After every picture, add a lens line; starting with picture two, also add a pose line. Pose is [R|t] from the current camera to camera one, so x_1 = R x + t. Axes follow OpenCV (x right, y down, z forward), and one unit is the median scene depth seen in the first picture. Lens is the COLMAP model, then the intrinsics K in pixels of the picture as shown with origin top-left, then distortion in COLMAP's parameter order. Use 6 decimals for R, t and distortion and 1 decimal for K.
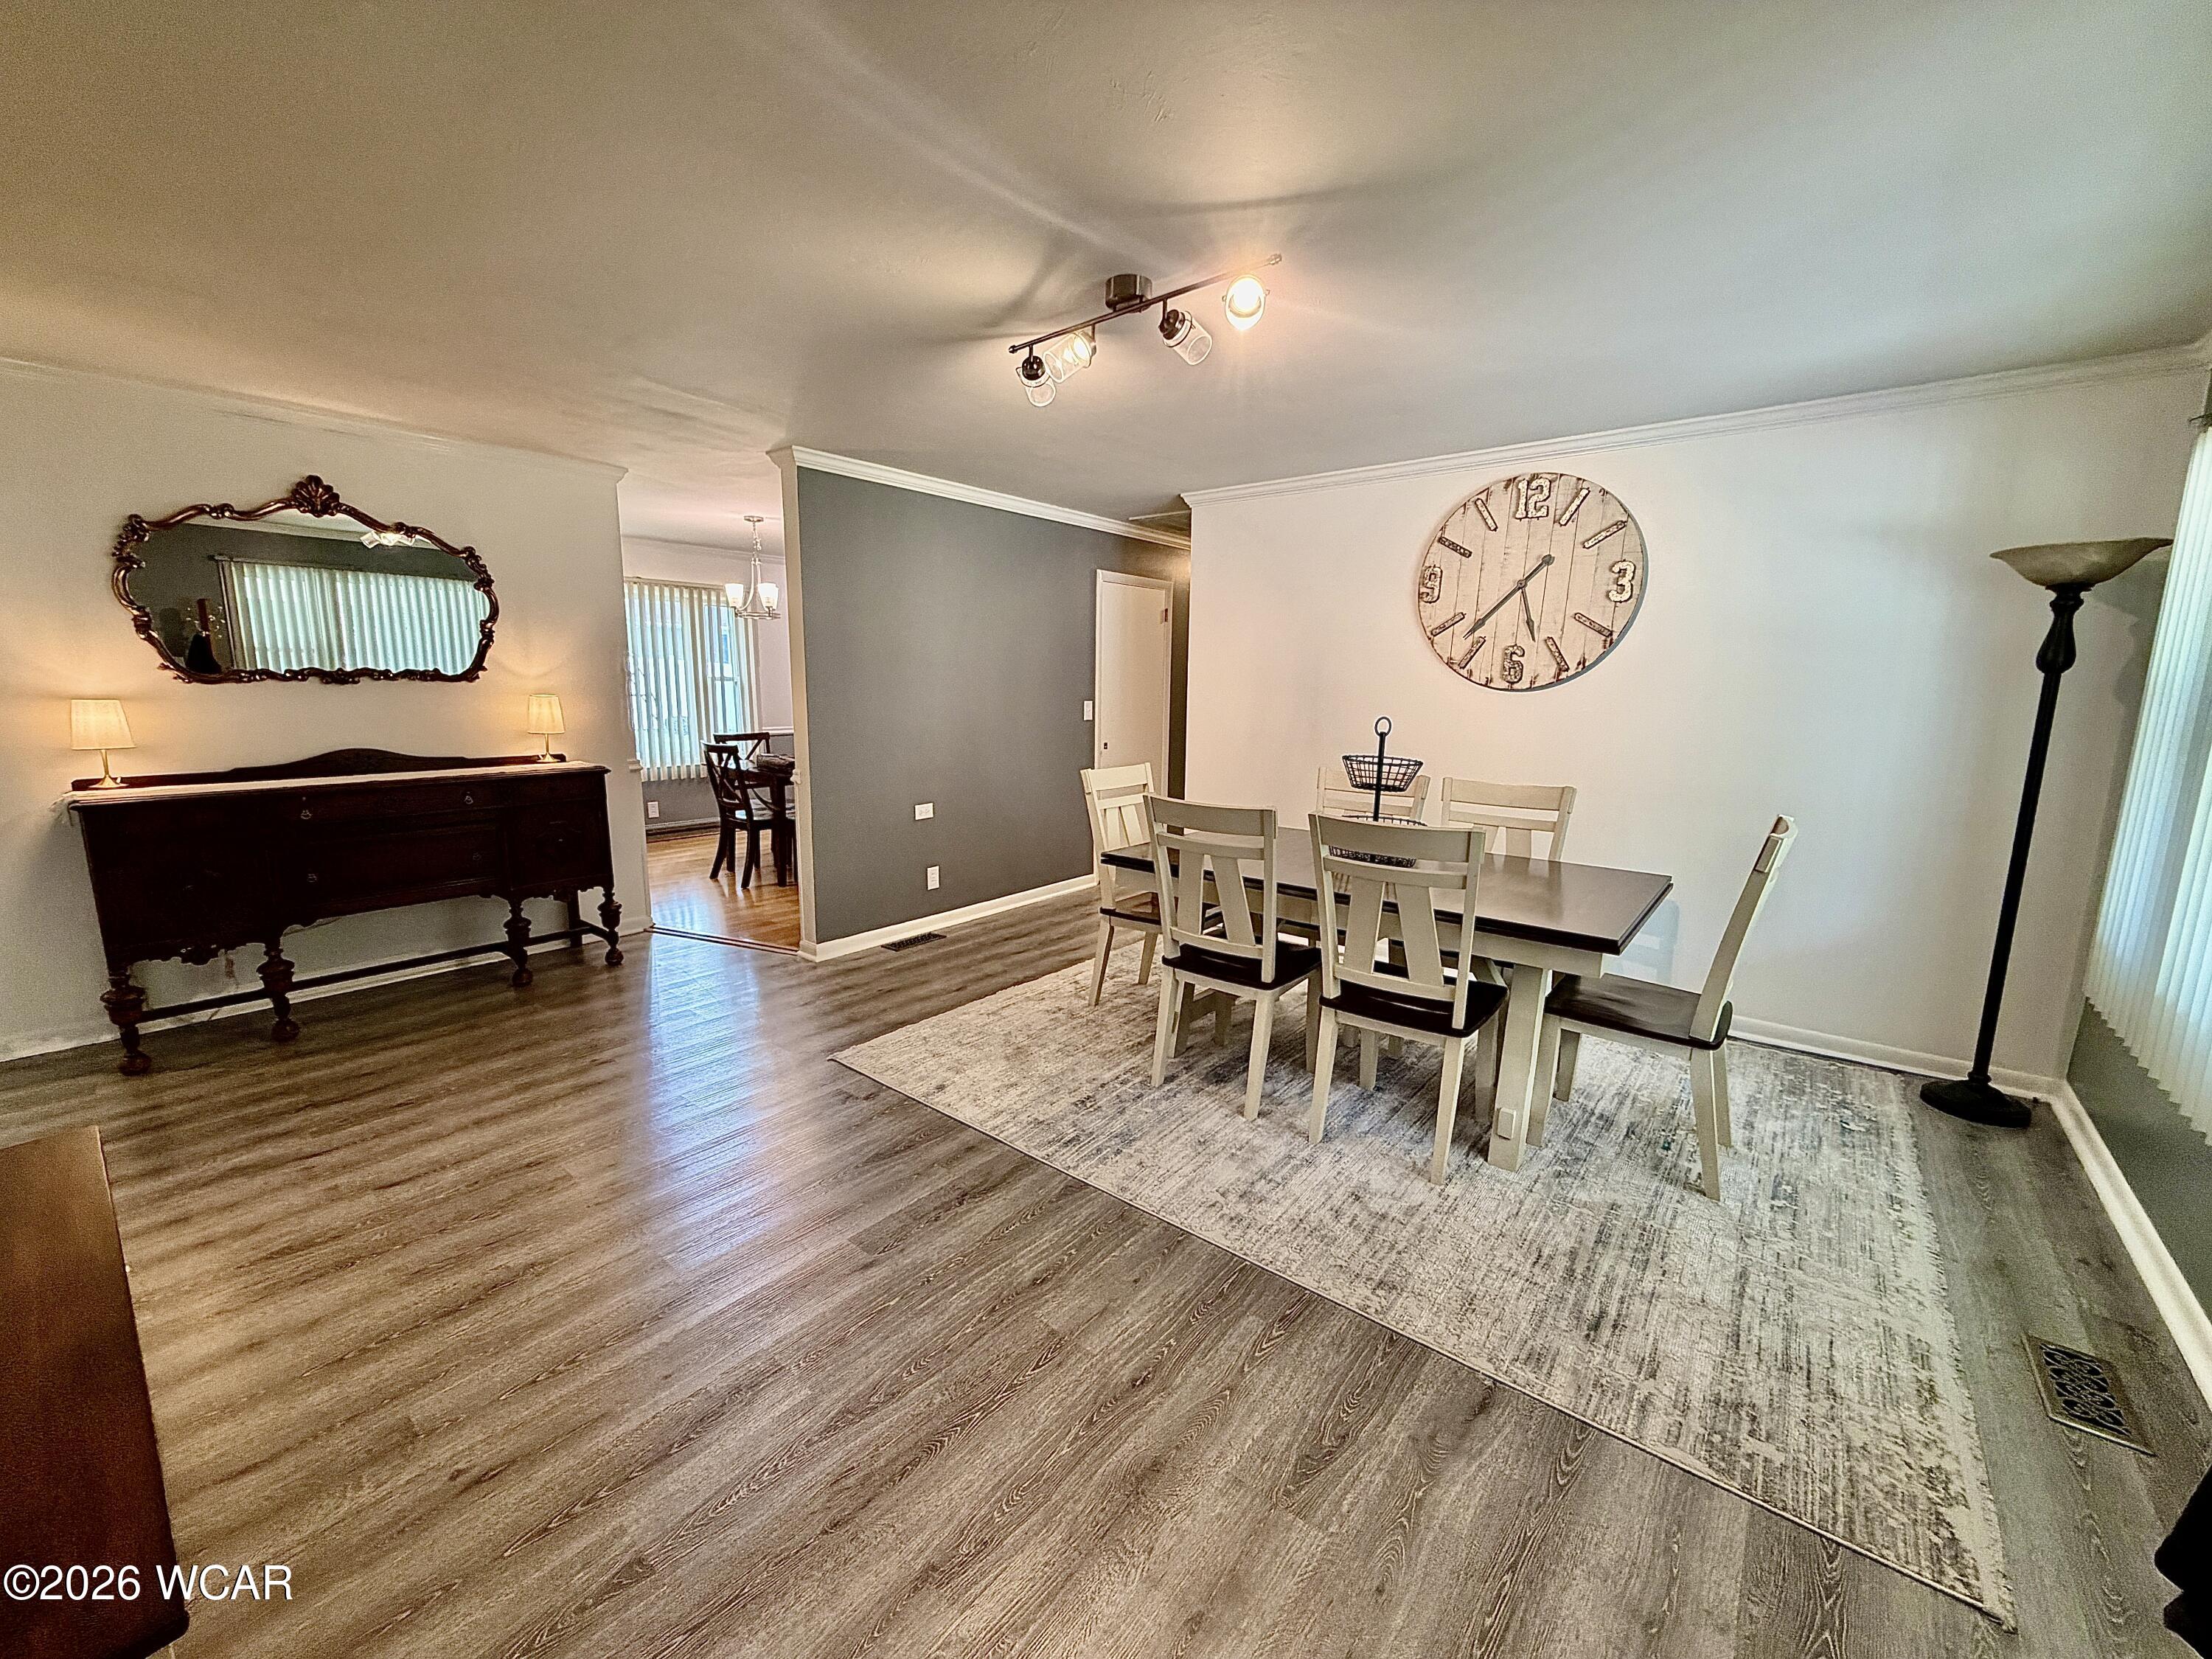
lens RADIAL K [[880.6, 0, 1097.1], [0, 880.6, 830.5], [0, 0, 1]] dist [0.000254, 0.000459]
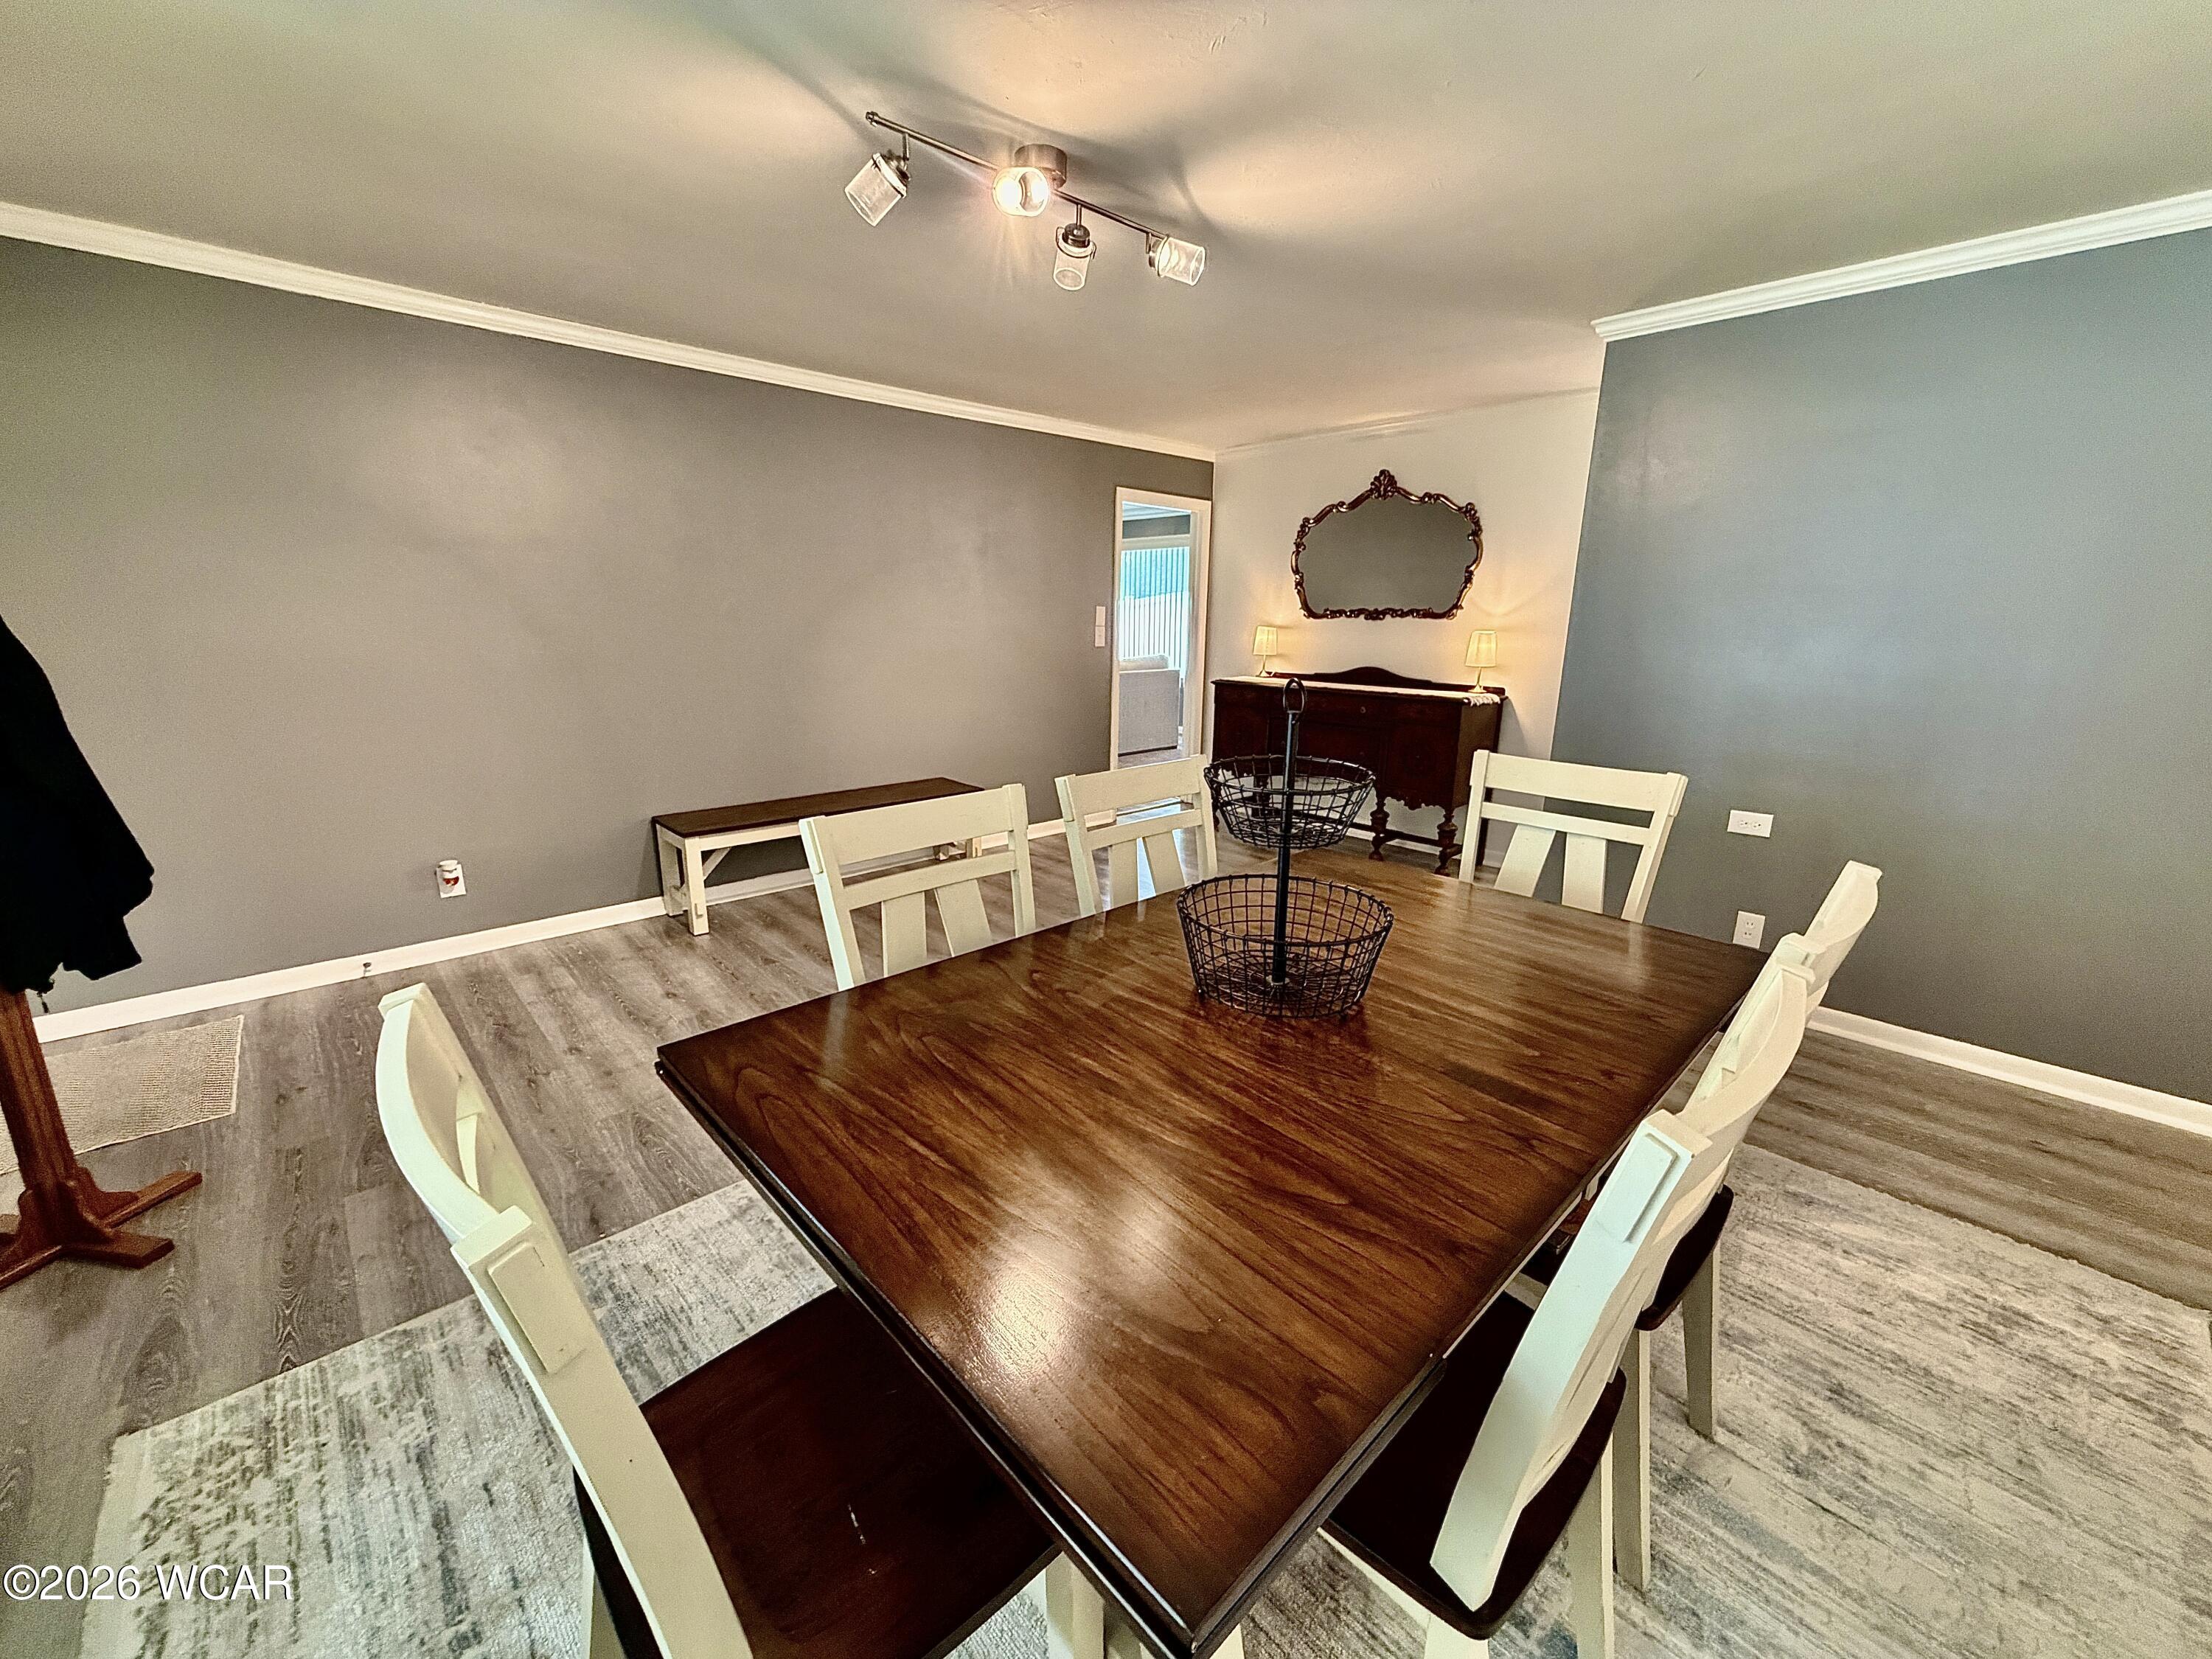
lens RADIAL K [[880.6, 0, 1107.4], [0, 880.6, 836.7], [0, 0, 1]] dist [0.000254, 0.000459]
pose [[-0.127646, 0.238697, -0.962668, 0.631855], [-0.181239, 0.948652, 0.259253, -0.124037], [0.975120, 0.207565, -0.077830, 0.766729]]
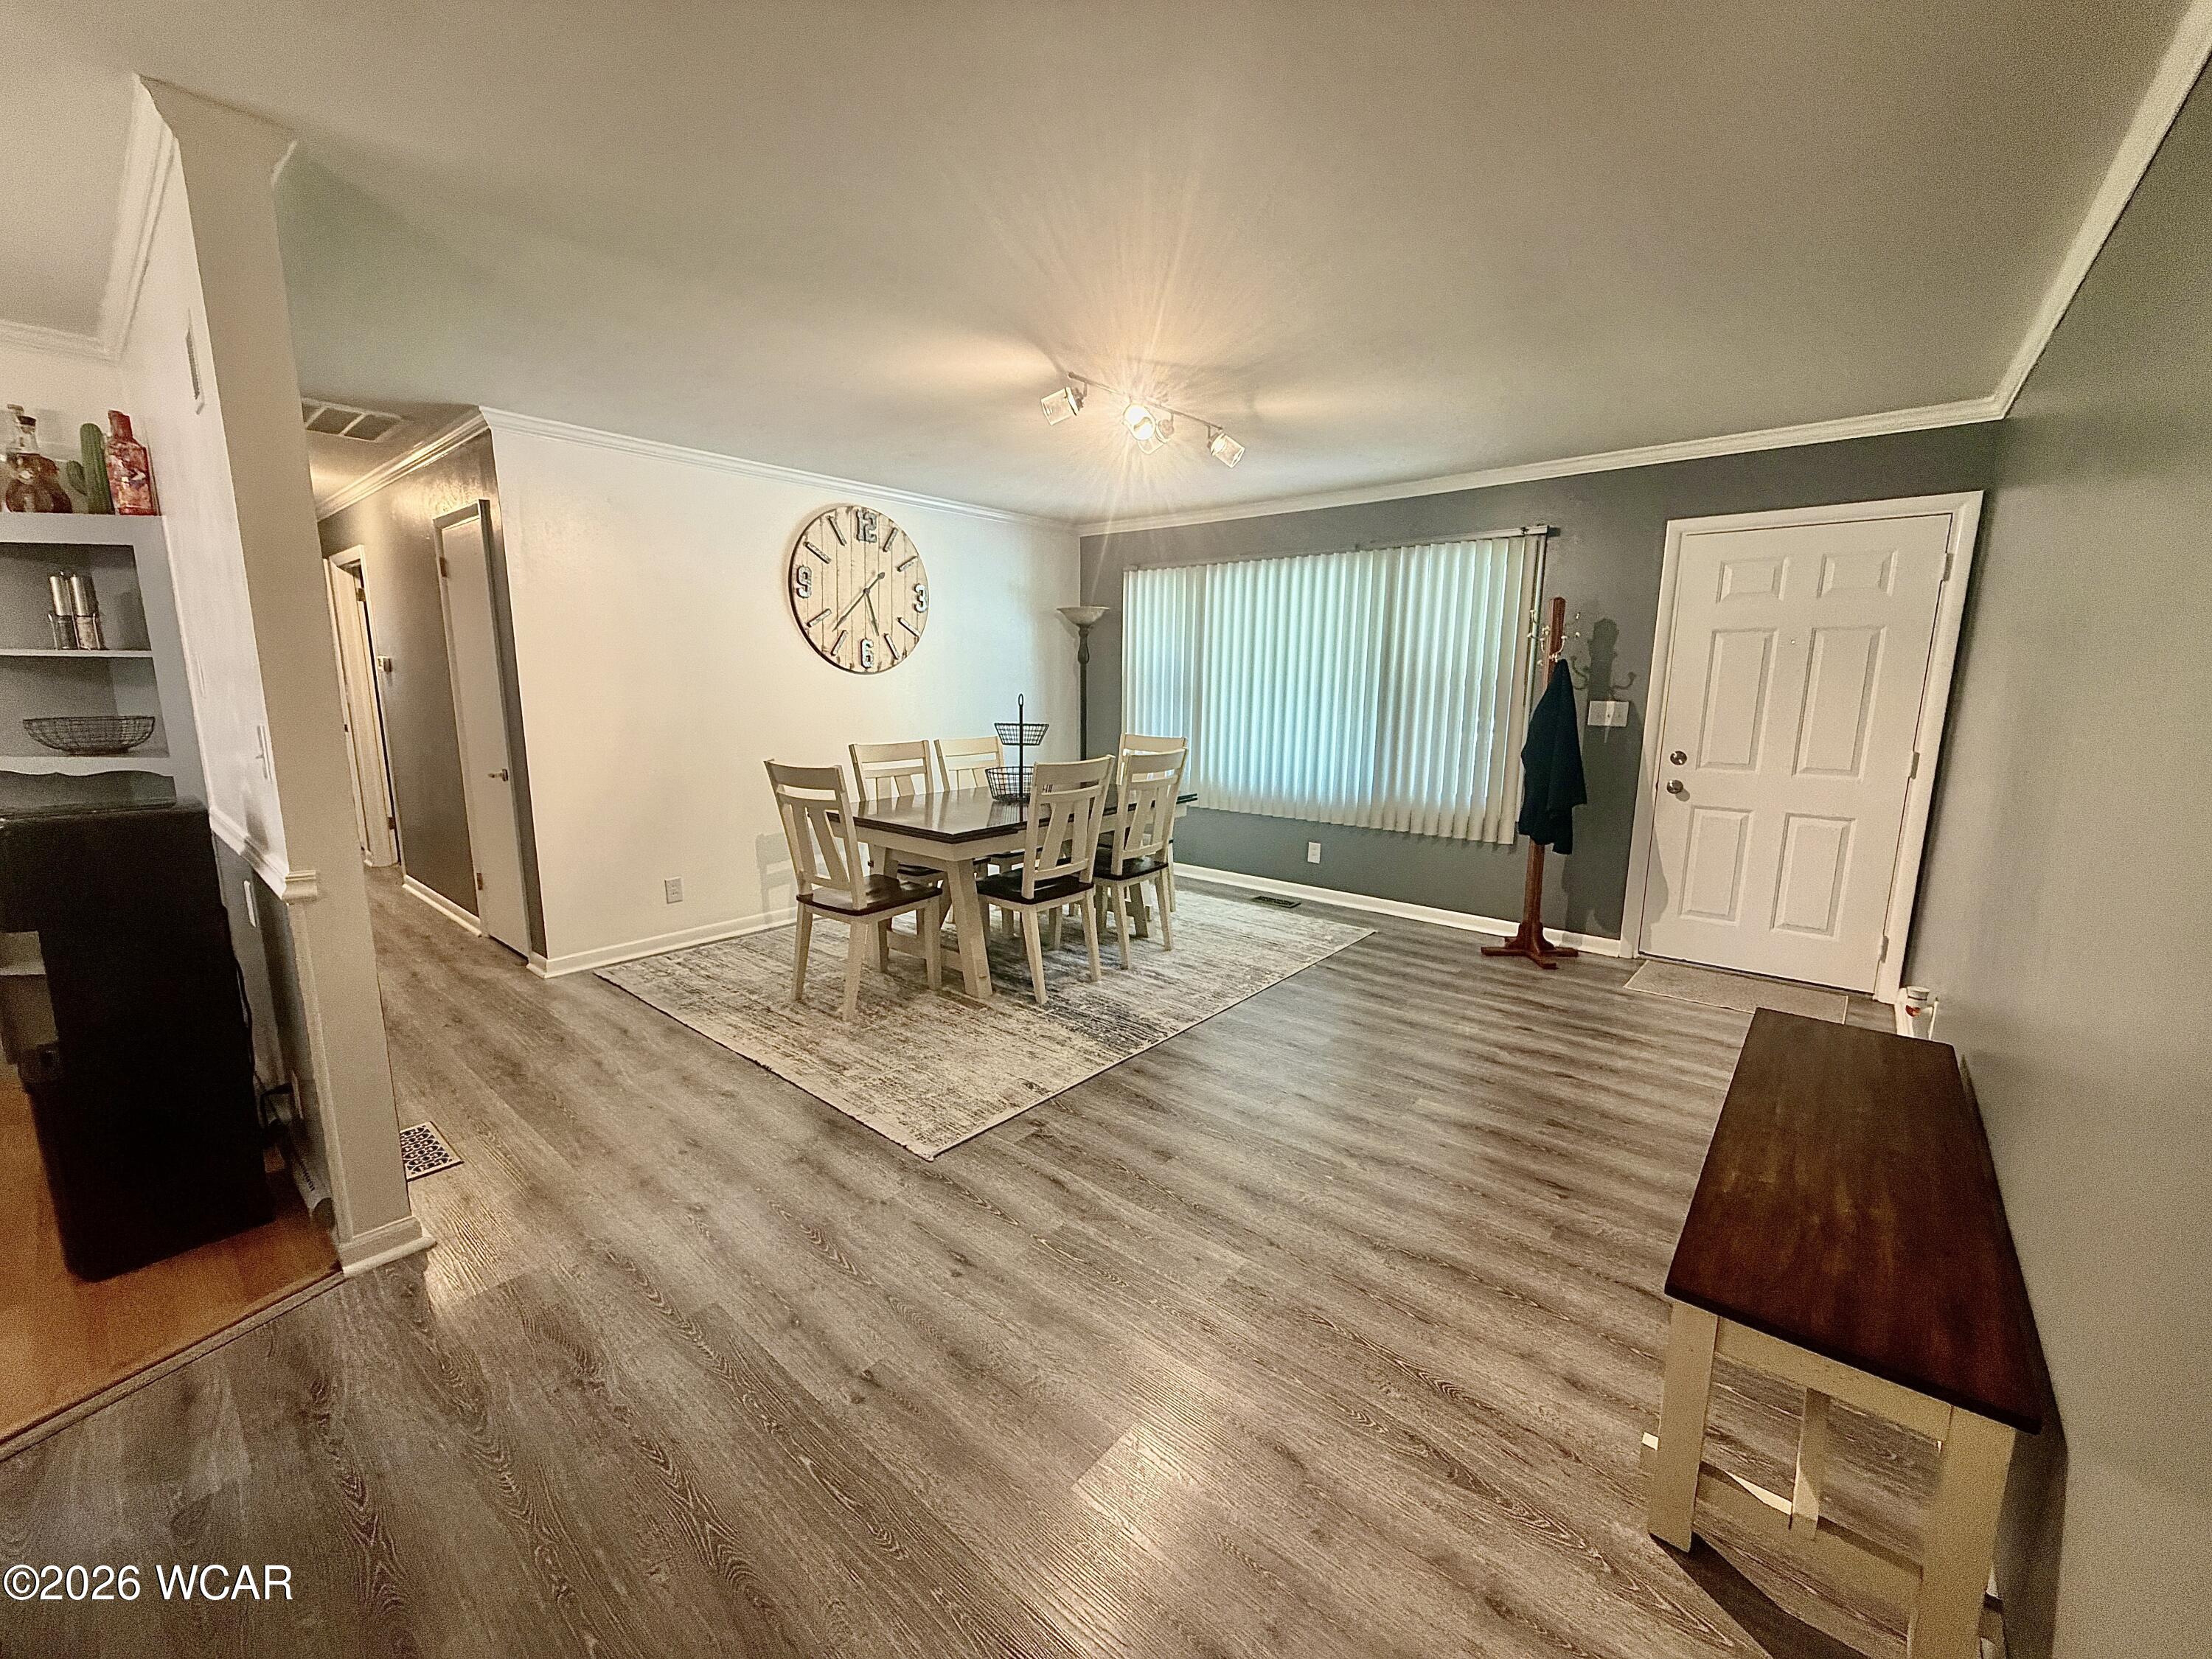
lens RADIAL K [[880.6, 0, 1100.0], [0, 880.6, 830.8], [0, 0, 1]] dist [0.000254, 0.000459]
pose [[0.015341, -0.181197, 0.983327, -0.865263], [0.155634, 0.971889, 0.176661, -0.113412], [-0.987696, 0.150329, 0.043110, 0.664965]]
